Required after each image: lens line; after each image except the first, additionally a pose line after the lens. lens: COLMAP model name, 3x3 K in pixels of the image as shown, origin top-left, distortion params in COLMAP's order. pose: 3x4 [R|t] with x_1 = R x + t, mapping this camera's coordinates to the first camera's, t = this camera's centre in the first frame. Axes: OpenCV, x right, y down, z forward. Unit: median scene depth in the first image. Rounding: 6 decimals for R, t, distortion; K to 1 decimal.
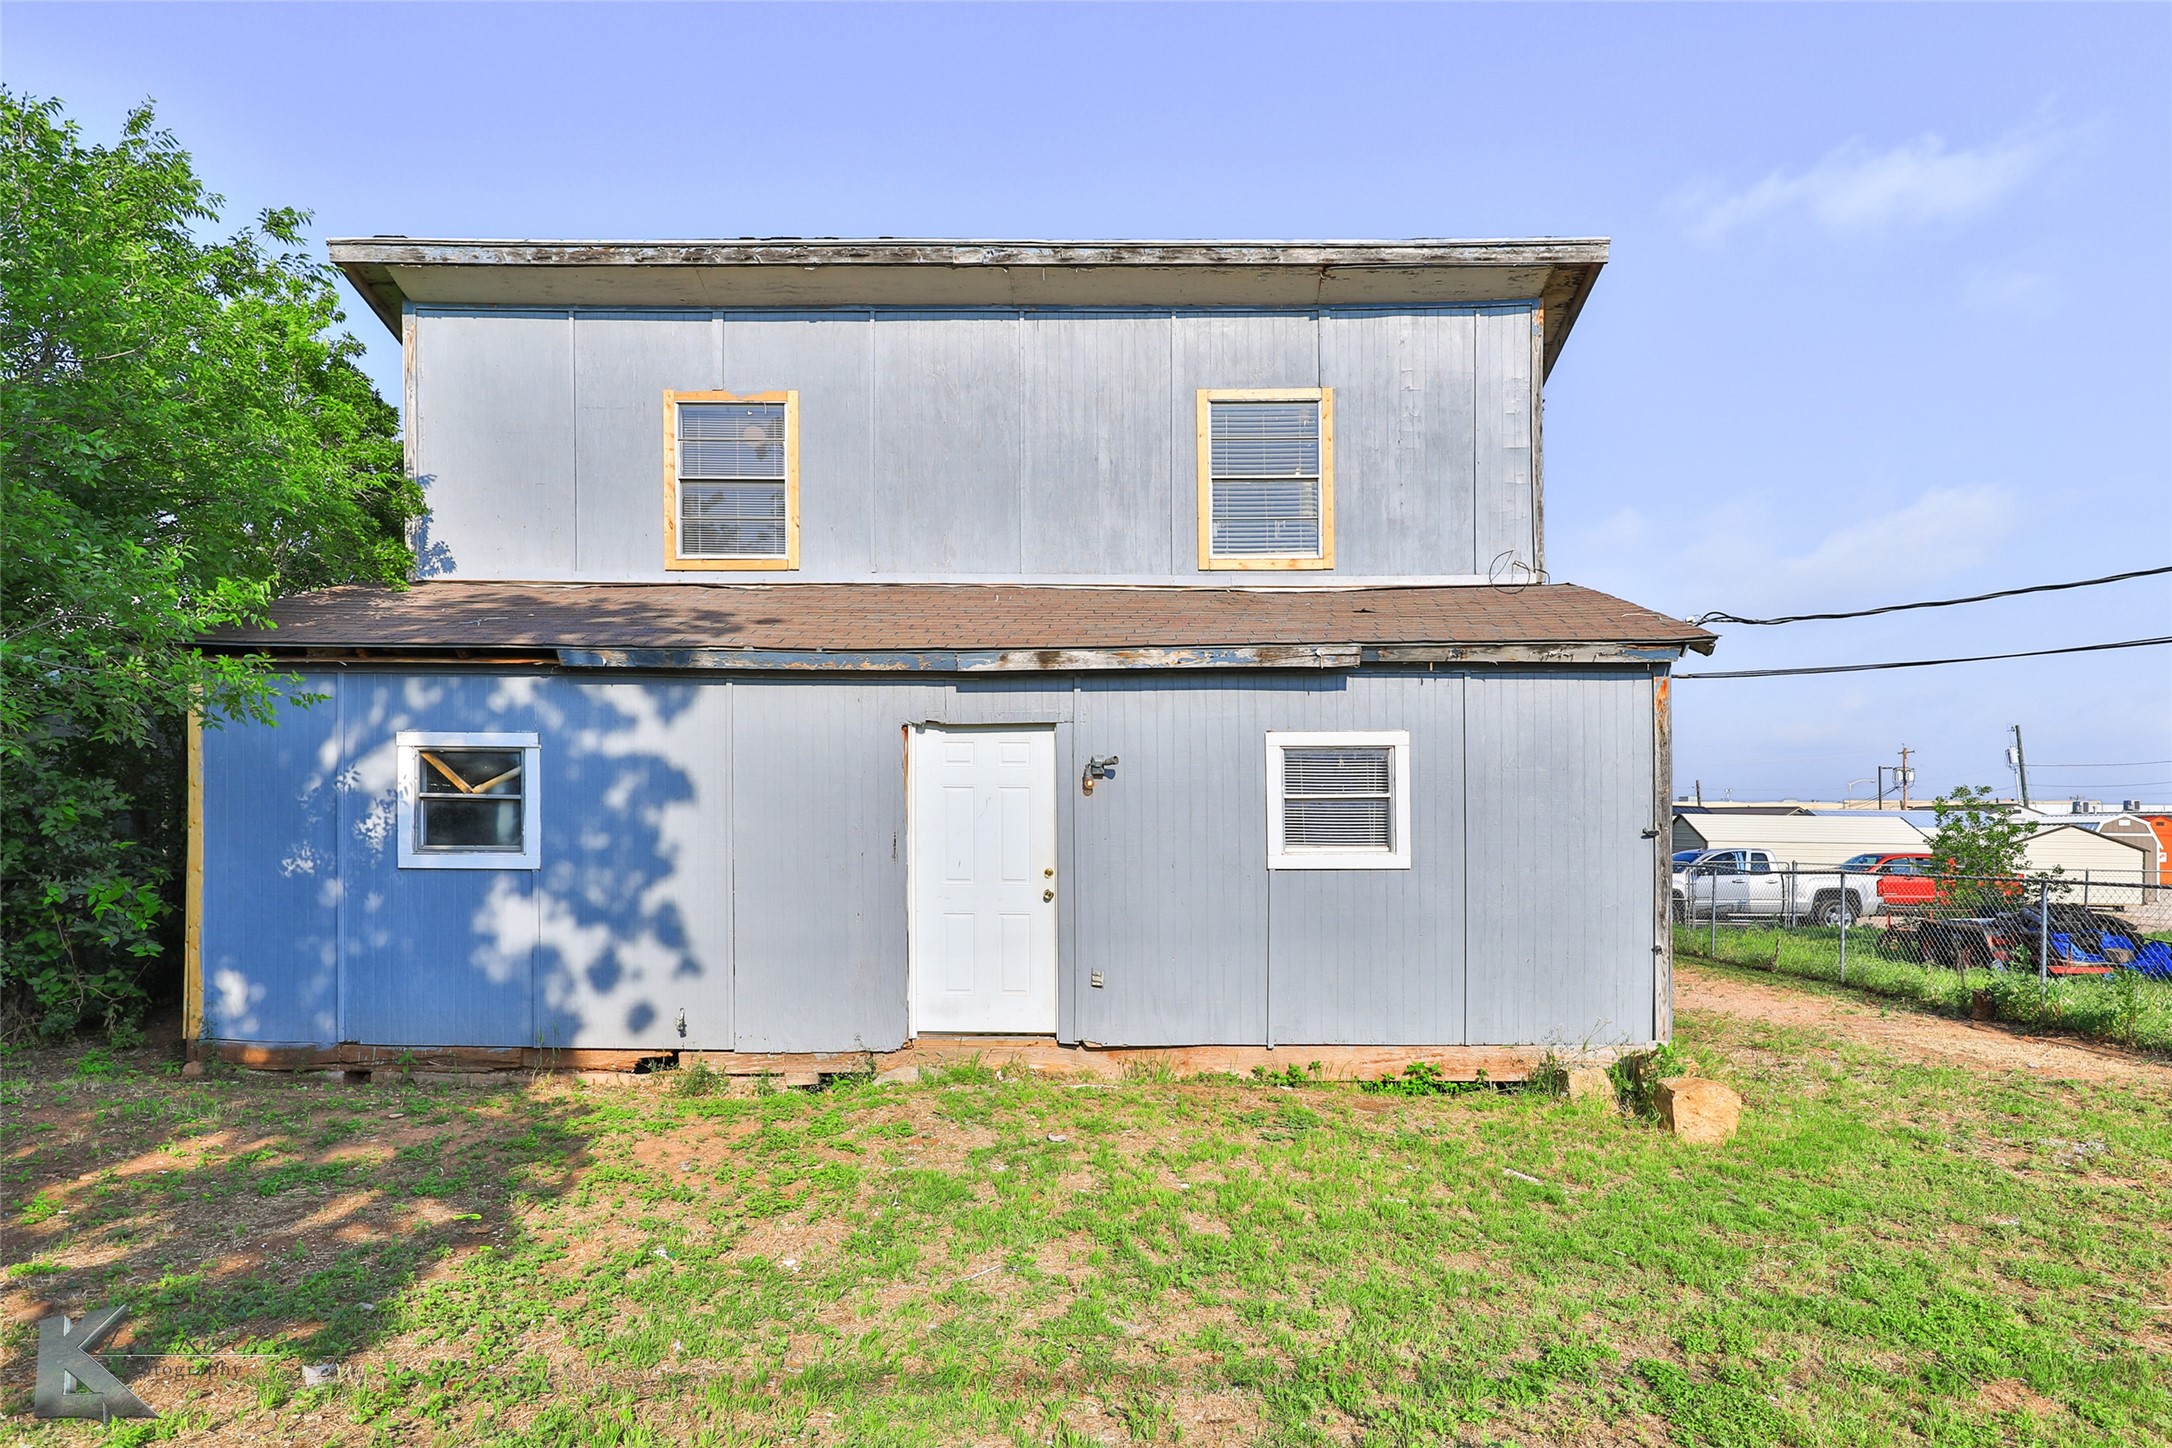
lens RADIAL K [[1120.1, 0, 1085.7], [0, 1120.1, 833.5], [0, 0, 1]] dist [0.000825, -0.000978]
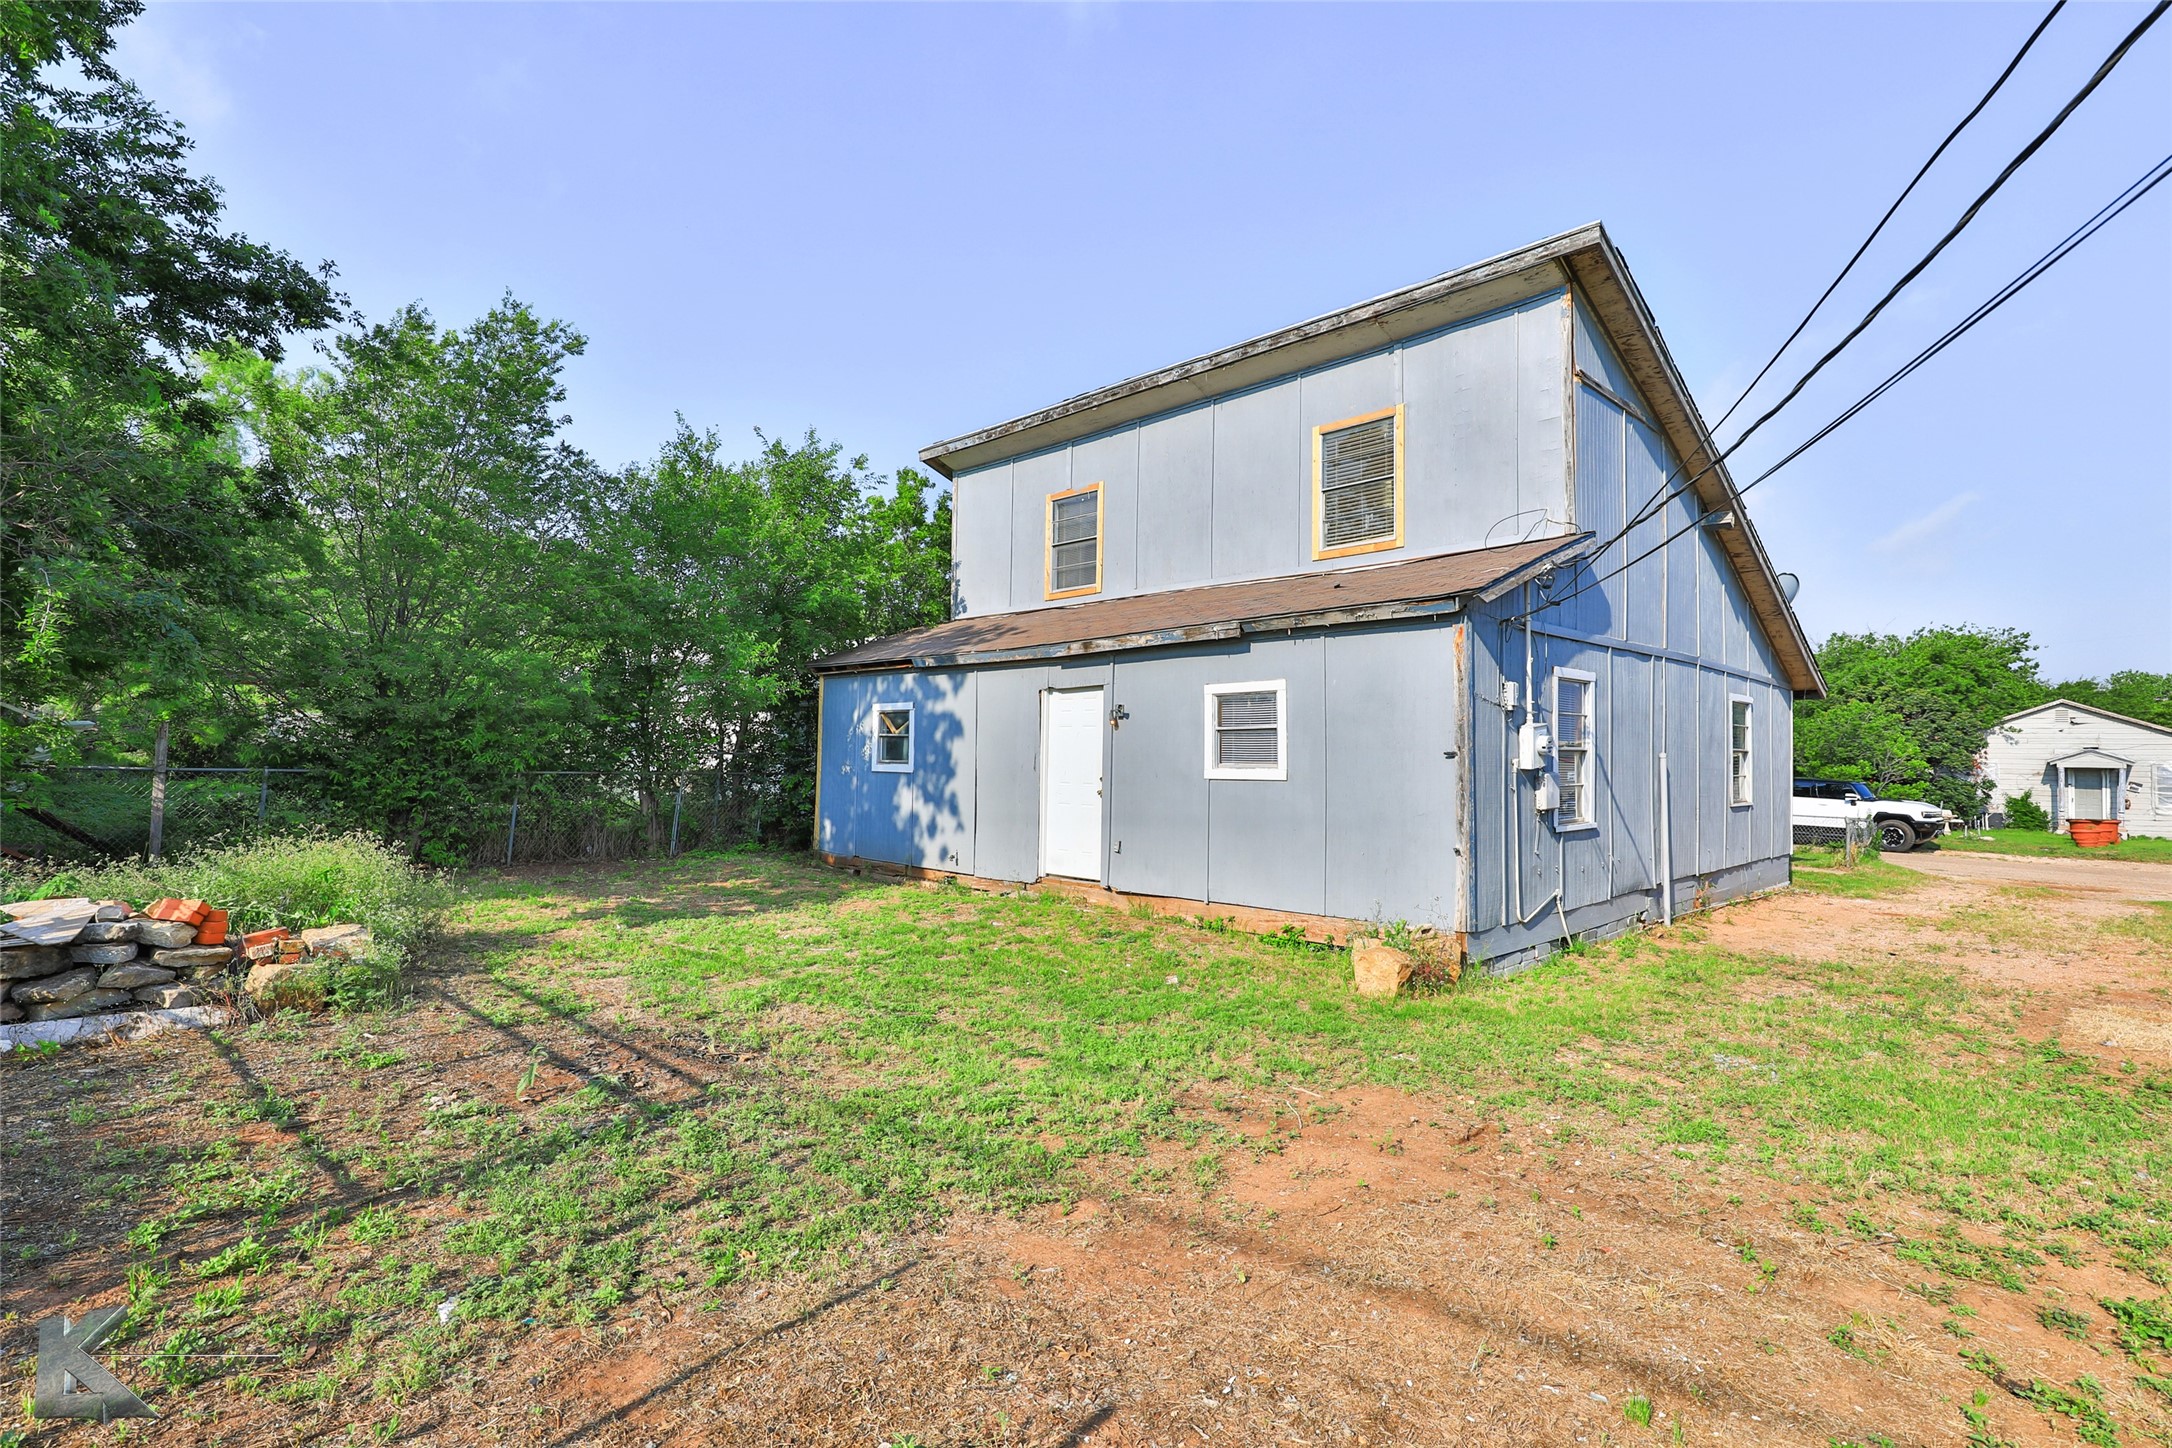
lens RADIAL K [[1040.4, 0, 1091.9], [0, 1040.4, 739.2], [0, 0, 1]] dist [-0.004492, 0.000132]
pose [[0.716582, -0.009059, -0.697444, 0.979886], [-0.022644, 0.999086, -0.036243, 0.032141], [0.697135, 0.041764, 0.715722, -0.068803]]
